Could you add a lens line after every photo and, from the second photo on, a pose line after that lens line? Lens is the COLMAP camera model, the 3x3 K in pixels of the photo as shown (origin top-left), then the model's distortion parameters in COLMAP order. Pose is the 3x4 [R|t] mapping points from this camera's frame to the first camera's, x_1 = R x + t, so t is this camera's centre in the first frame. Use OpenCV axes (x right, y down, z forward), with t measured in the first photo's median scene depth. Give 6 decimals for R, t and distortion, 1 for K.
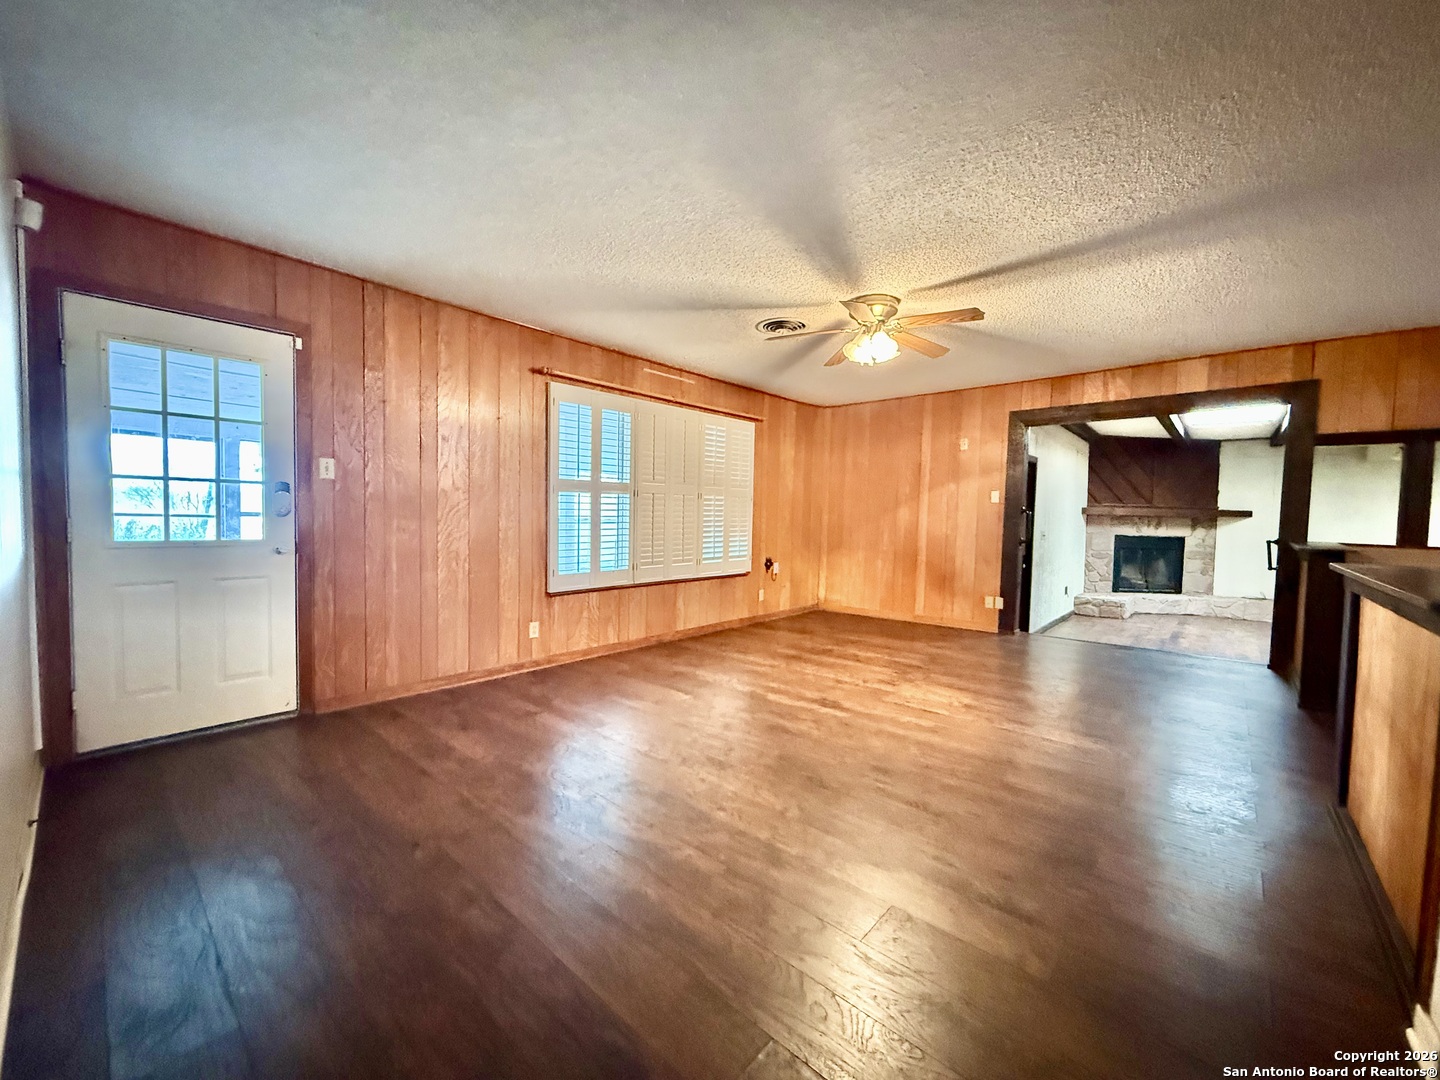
lens RADIAL K [[577.1, 0, 720.3], [0, 577.1, 535.3], [0, 0, 1]] dist [0.009446, -0.000131]
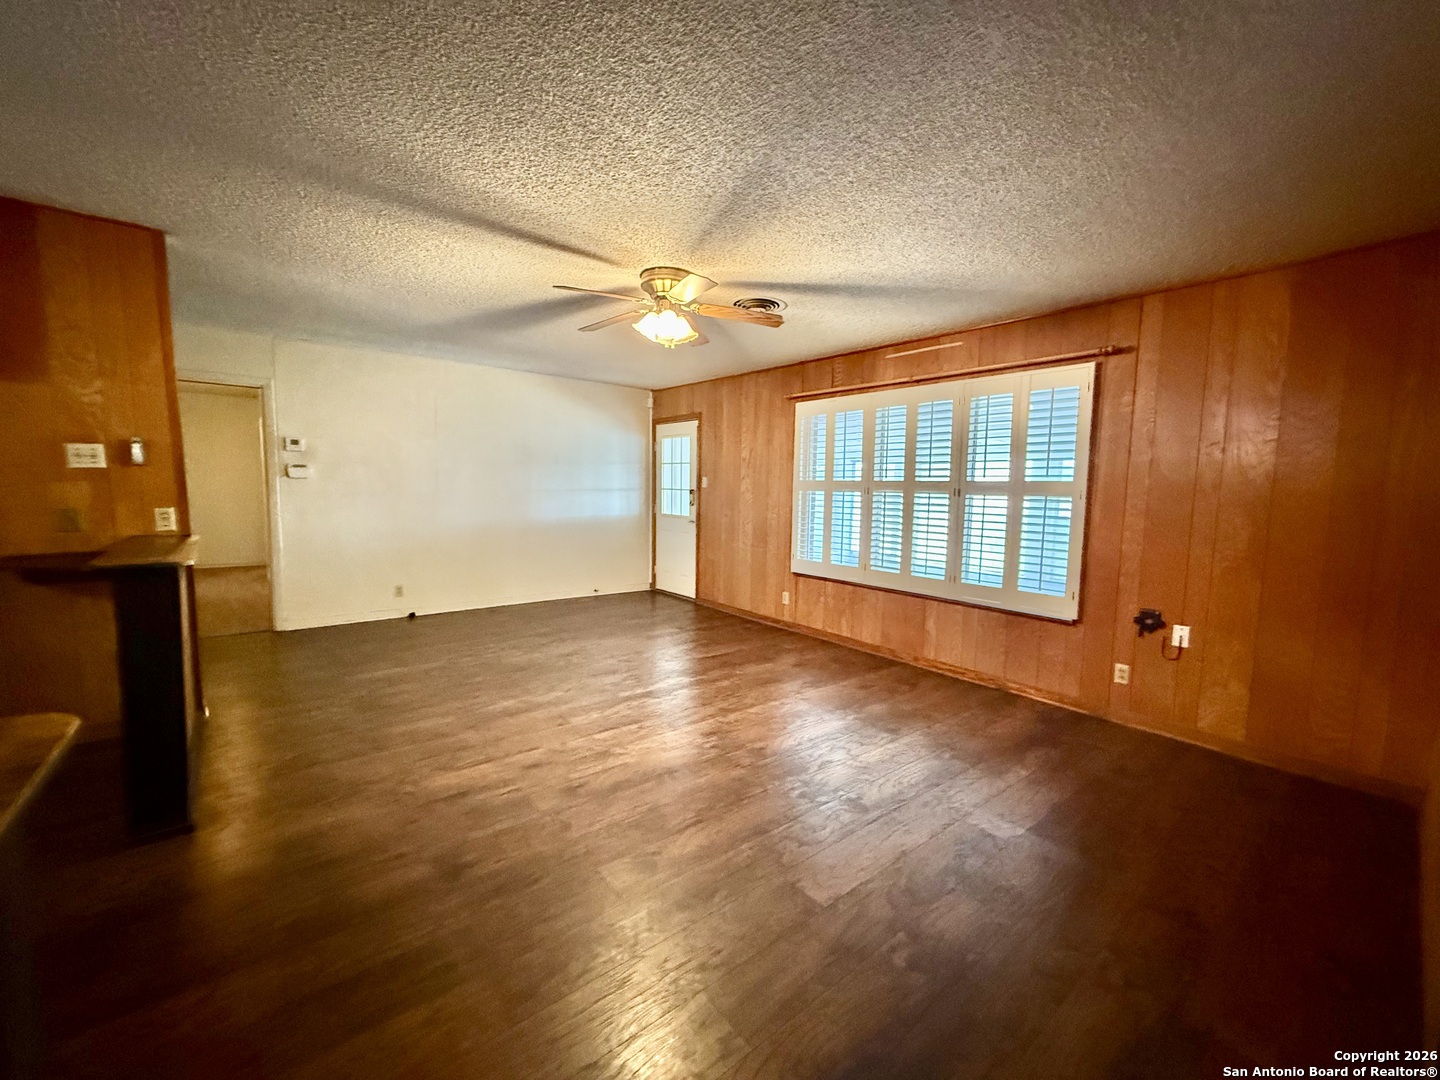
lens RADIAL K [[577.1, 0, 720.3], [0, 577.1, 535.3], [0, 0, 1]] dist [0.009446, -0.000131]
pose [[-0.147829, 0.060336, -0.987171, 0.766693], [-0.064312, 0.995438, 0.070472, -0.046439], [0.986920, 0.073905, -0.143274, 0.812071]]
